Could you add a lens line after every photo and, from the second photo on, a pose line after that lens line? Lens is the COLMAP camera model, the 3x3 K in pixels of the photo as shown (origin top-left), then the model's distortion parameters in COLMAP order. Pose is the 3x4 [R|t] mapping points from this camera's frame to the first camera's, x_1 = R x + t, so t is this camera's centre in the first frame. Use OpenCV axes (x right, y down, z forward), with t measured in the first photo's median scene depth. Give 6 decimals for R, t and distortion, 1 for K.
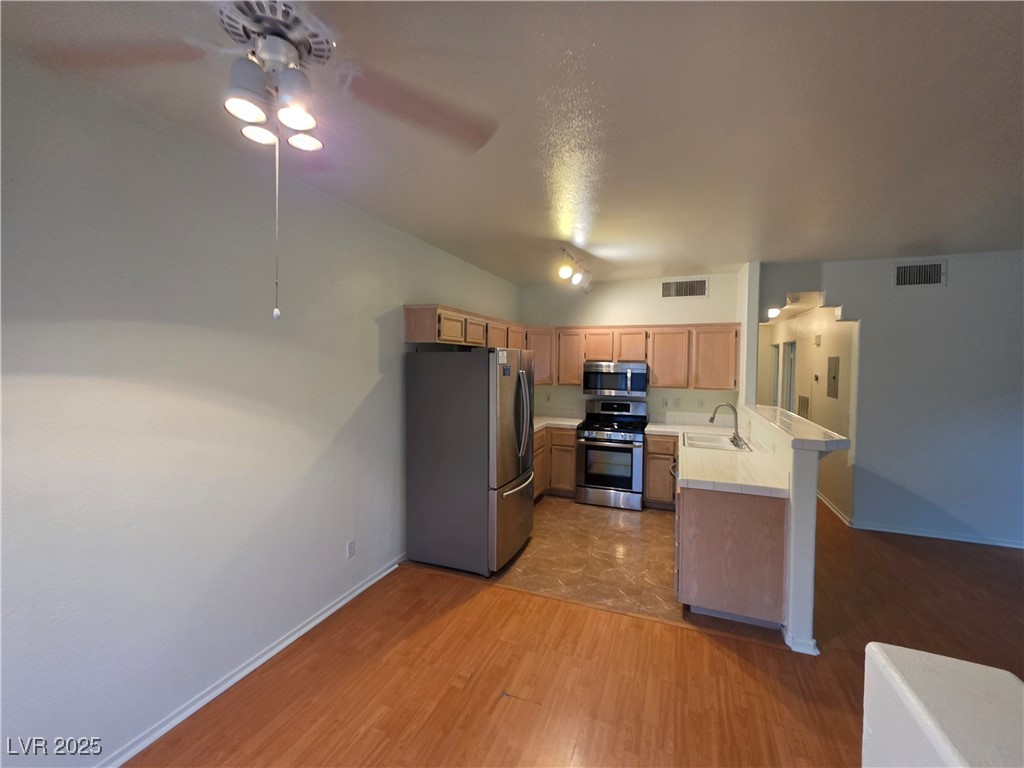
lens RADIAL K [[412.5, 0, 509.3], [0, 412.5, 382.0], [0, 0, 1]] dist [0.003217, -0.000505]
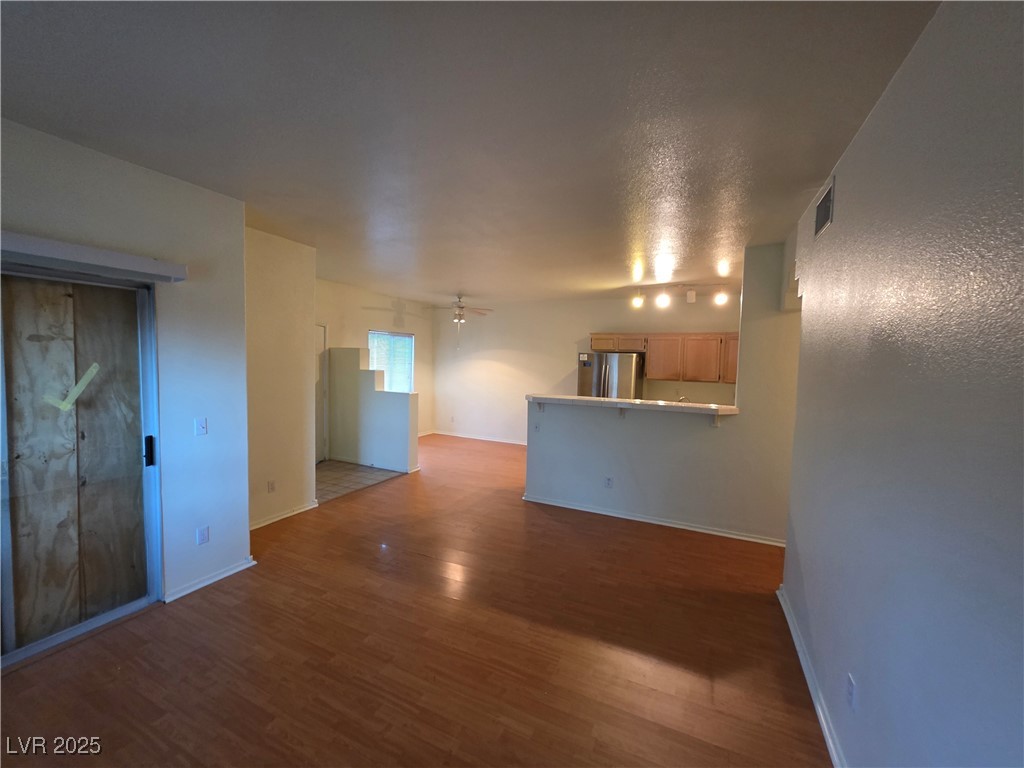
lens RADIAL K [[412.5, 0, 523.9], [0, 412.5, 380.2], [0, 0, 1]] dist [0.003217, -0.000505]
pose [[-0.031335, 0.043454, -0.998564, 1.321644], [-0.075676, 0.996084, 0.045720, -0.011389], [0.996640, 0.077000, -0.027924, 0.486619]]
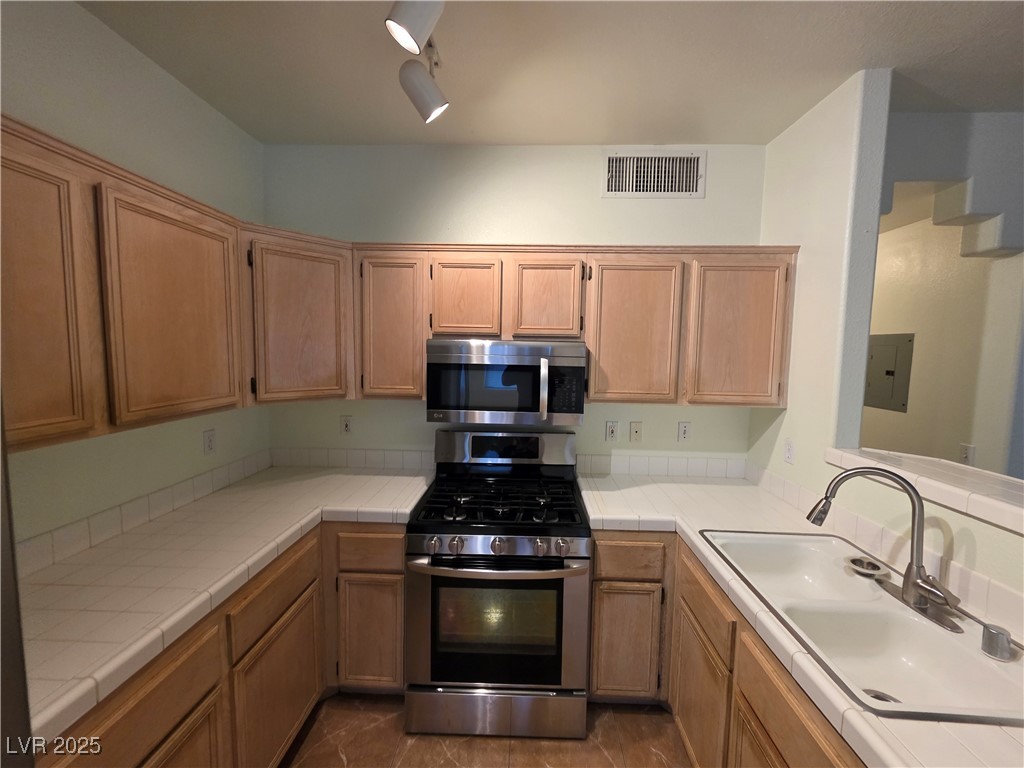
lens RADIAL K [[412.5, 0, 518.1], [0, 412.5, 381.1], [0, 0, 1]] dist [0.003217, -0.000505]
pose [[0.936995, -0.018325, 0.348863, 0.132650], [0.007440, 0.999444, 0.032515, -0.021489], [-0.349265, -0.027871, 0.936609, 0.647755]]
